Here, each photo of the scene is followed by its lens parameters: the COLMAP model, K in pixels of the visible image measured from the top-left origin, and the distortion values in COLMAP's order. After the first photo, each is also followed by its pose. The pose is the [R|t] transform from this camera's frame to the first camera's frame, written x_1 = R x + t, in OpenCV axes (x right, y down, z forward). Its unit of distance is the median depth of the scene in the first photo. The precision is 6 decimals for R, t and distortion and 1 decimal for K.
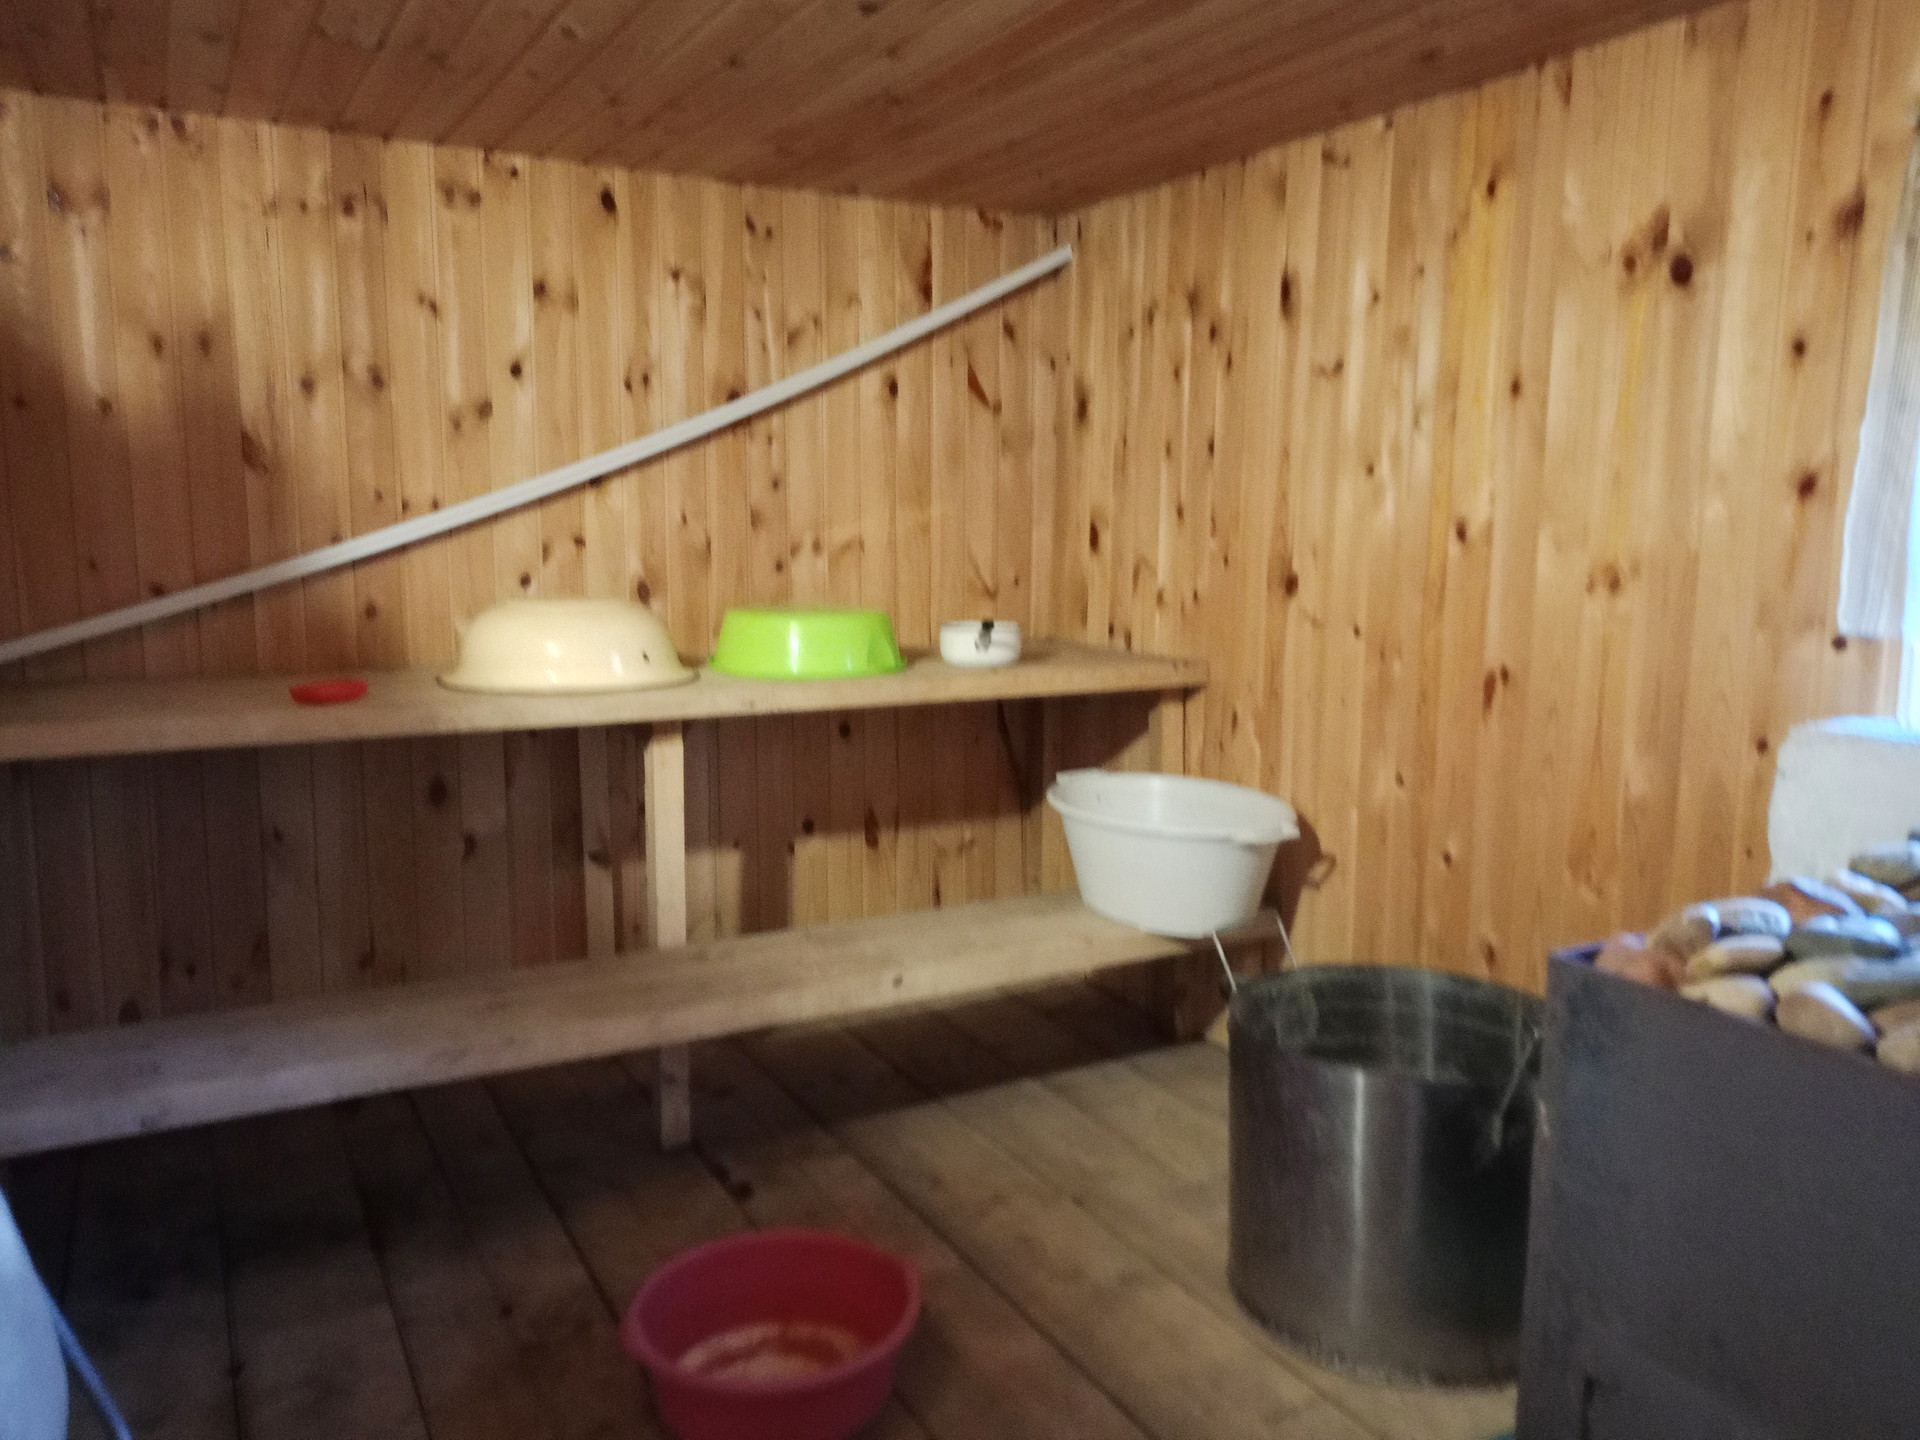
lens RADIAL K [[1447.5, 0, 963.8], [0, 1447.5, 727.7], [0, 0, 1]] dist [0.033231, -0.026699]
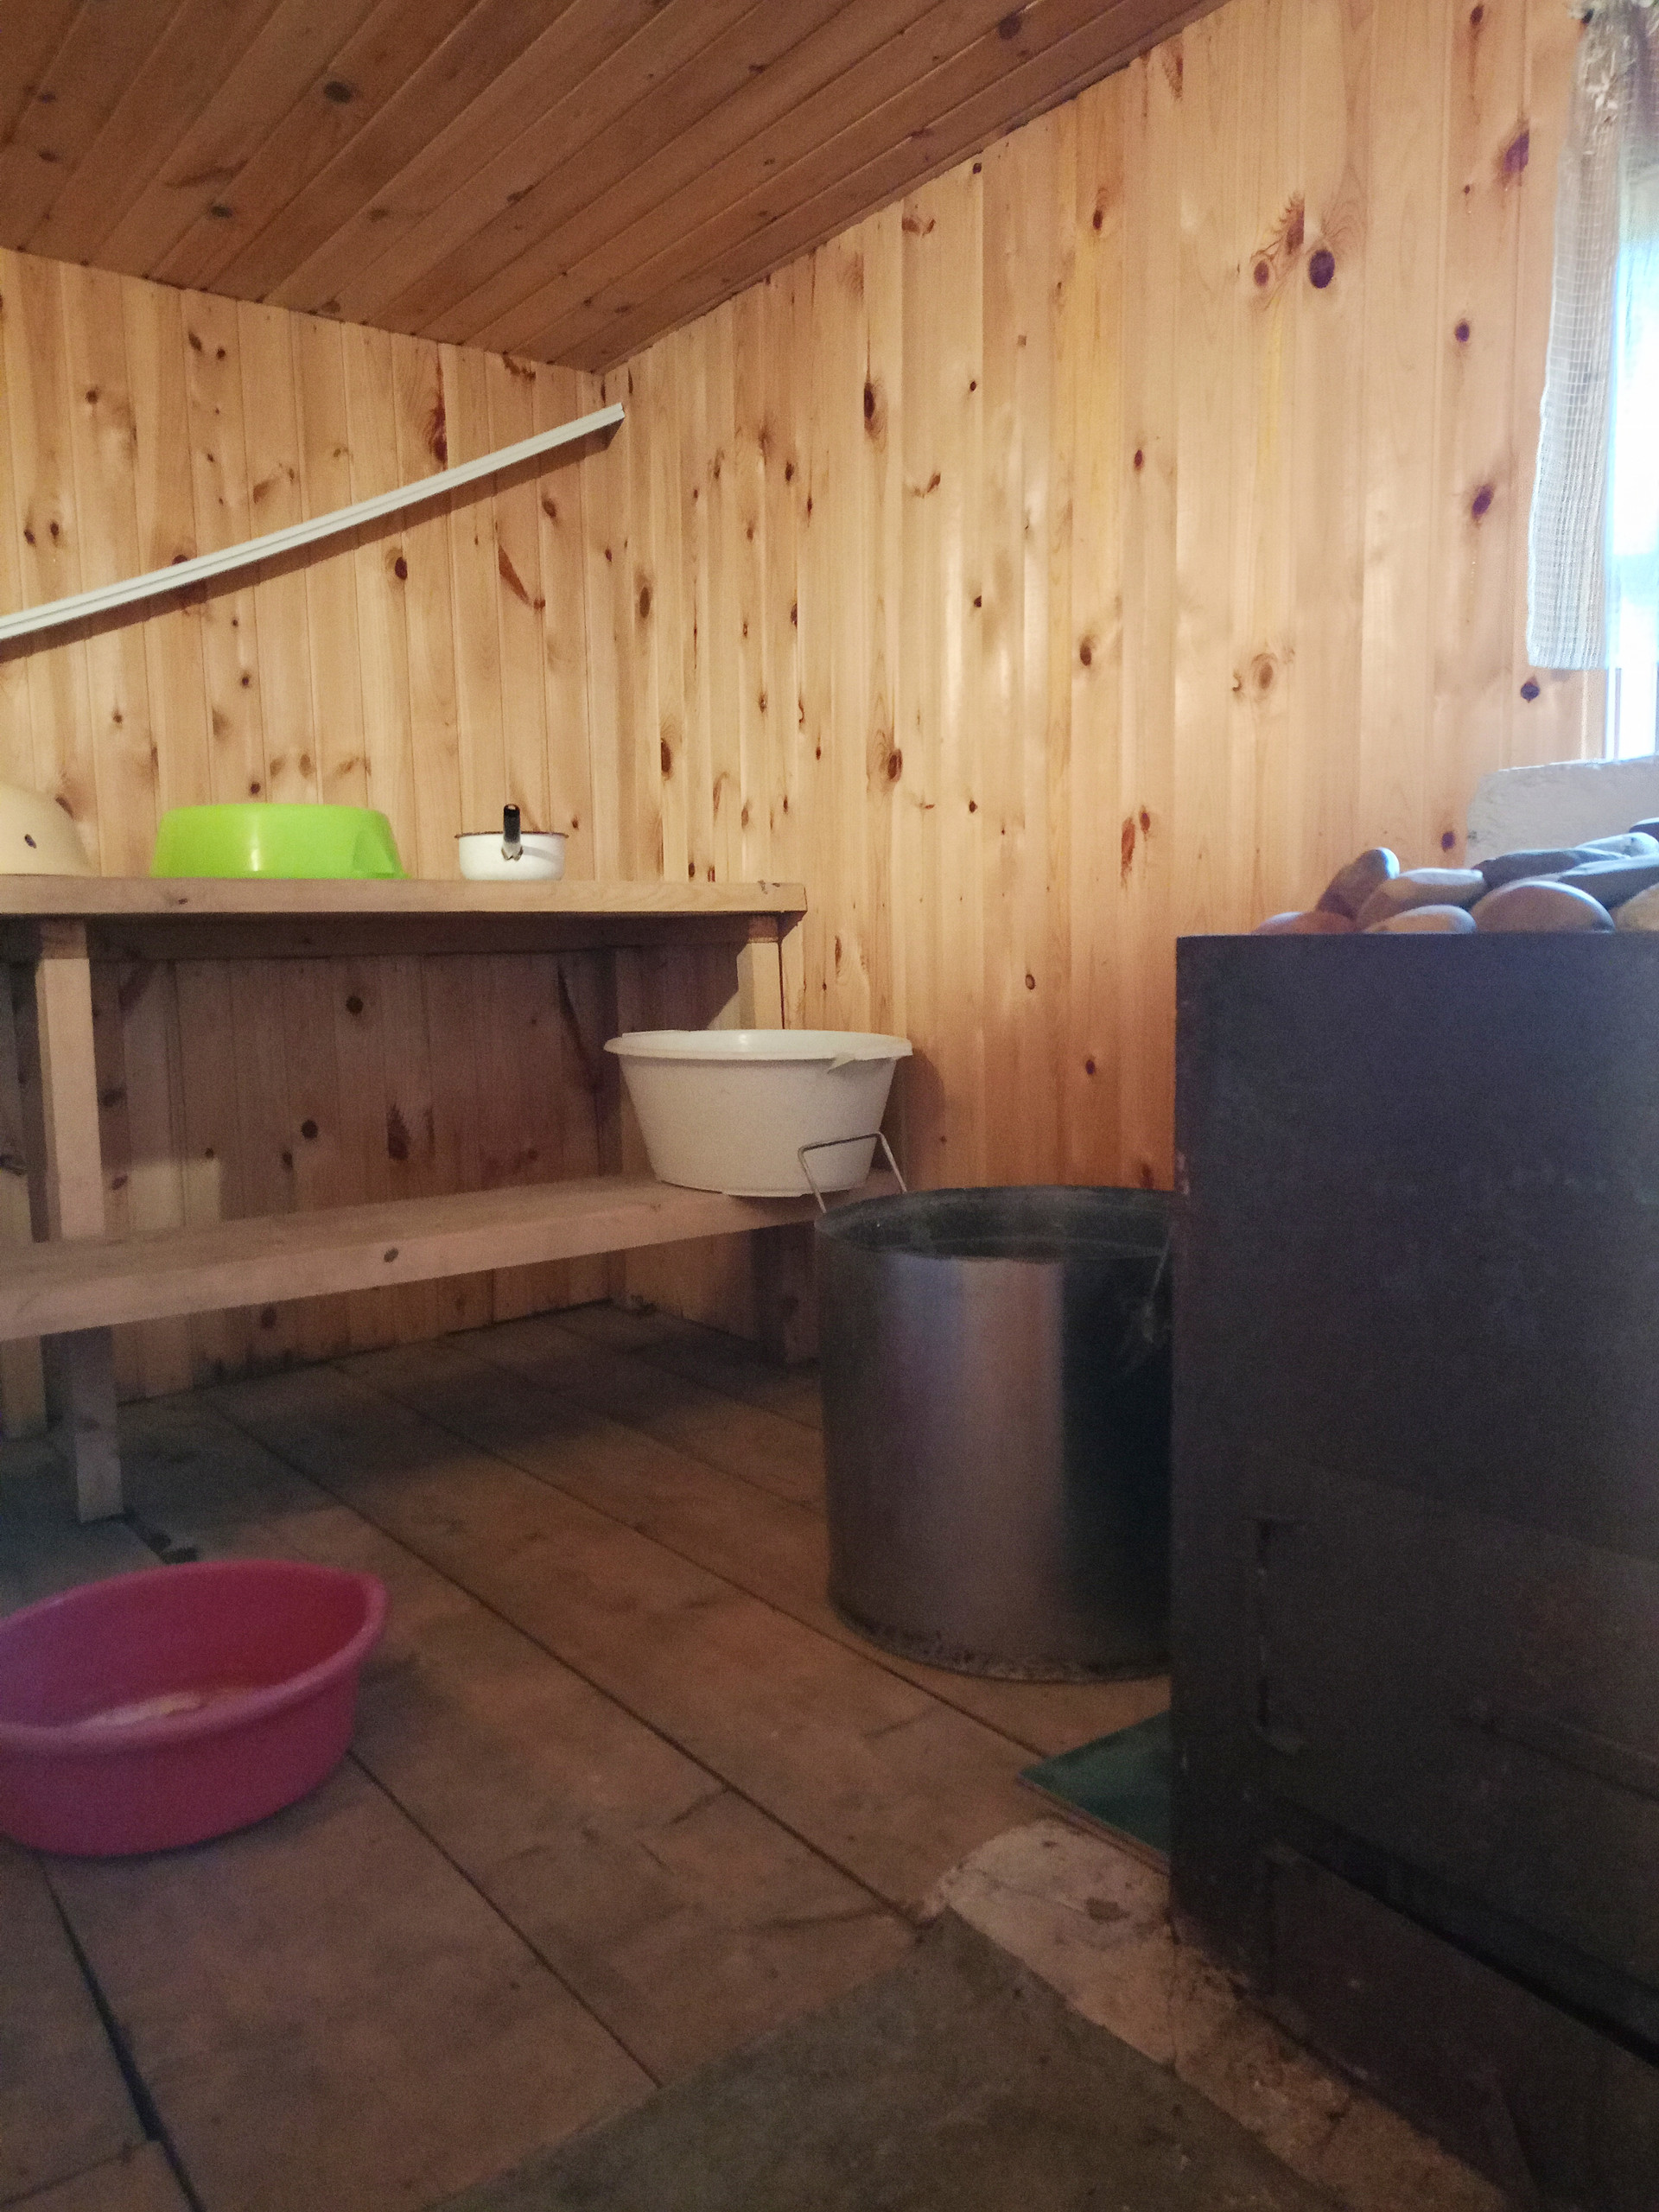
lens RADIAL K [[1667.6, 0, 820.8], [0, 1667.6, 1061.7], [0, 0, 1]] dist [0.033231, -0.026699]
pose [[0.988962, -0.038298, 0.143135, 0.042747], [0.044074, 0.998328, -0.037405, 0.091574], [-0.141463, 0.043301, 0.988996, 0.086998]]
